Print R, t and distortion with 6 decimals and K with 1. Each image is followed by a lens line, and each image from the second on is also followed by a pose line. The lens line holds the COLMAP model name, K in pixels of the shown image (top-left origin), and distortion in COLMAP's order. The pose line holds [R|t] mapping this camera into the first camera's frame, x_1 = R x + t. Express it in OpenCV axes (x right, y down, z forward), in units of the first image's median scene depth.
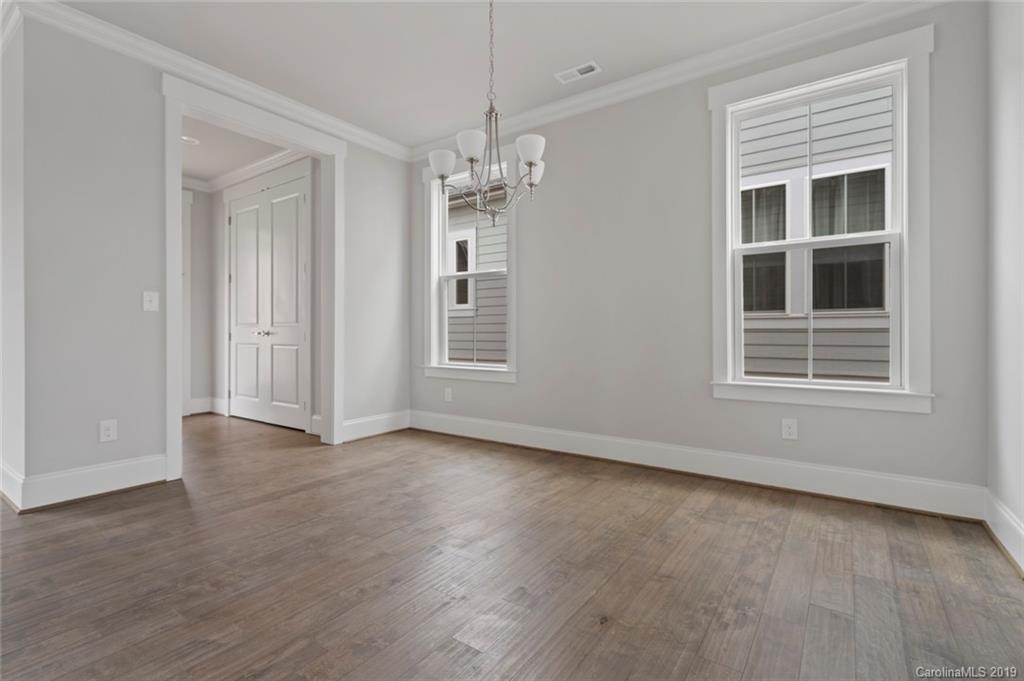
lens RADIAL K [[475.6, 0, 506.2], [0, 475.6, 333.7], [0, 0, 1]] dist [0.002396, 0.000637]
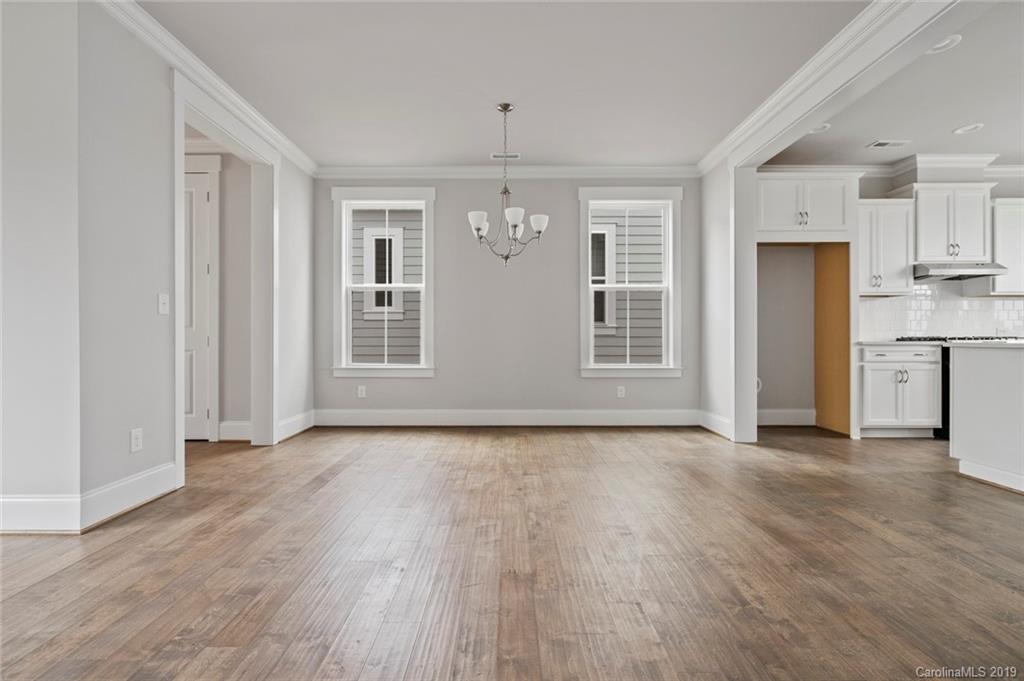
lens RADIAL K [[472.4, 0, 507.1], [0, 472.4, 338.0], [0, 0, 1]] dist [-0.001551, -0.000069]
pose [[0.814558, 0.000084, 0.580082, -0.720639], [0.000367, 1.000000, -0.000661, 0.001666], [-0.580082, 0.000751, 0.814558, -0.174407]]
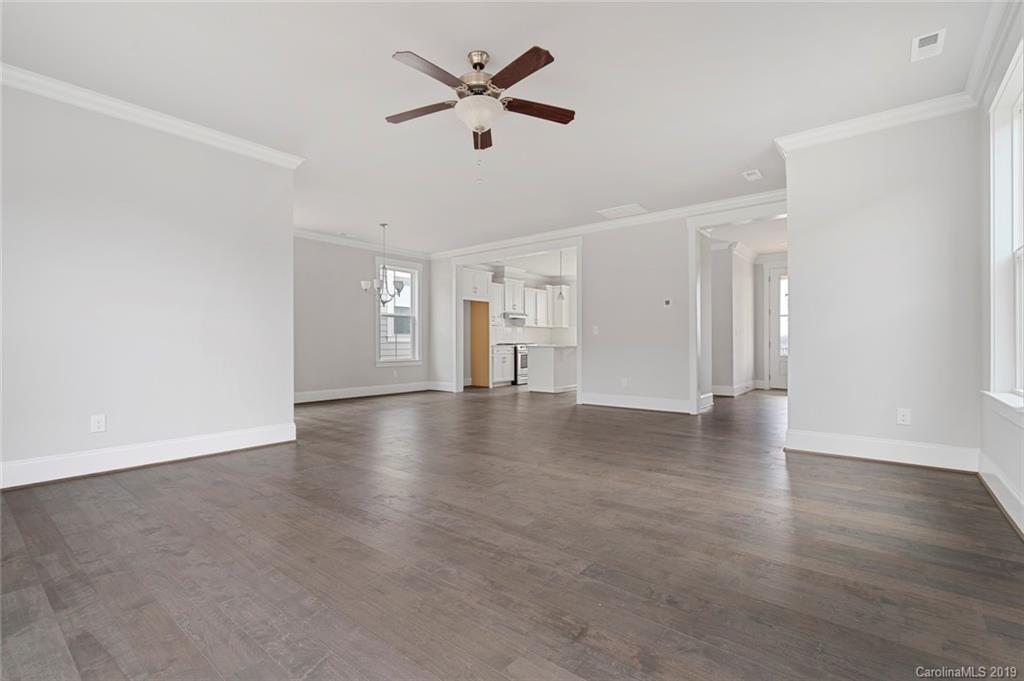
lens RADIAL K [[460.5, 0, 506.6], [0, 460.5, 338.9], [0, 0, 1]] dist [-0.000187, 0.000069]
pose [[0.065461, 0.008960, 0.997815, -2.240884], [-0.000232, 0.999960, -0.008964, -0.005613], [-0.997855, 0.000355, 0.065461, 0.058501]]
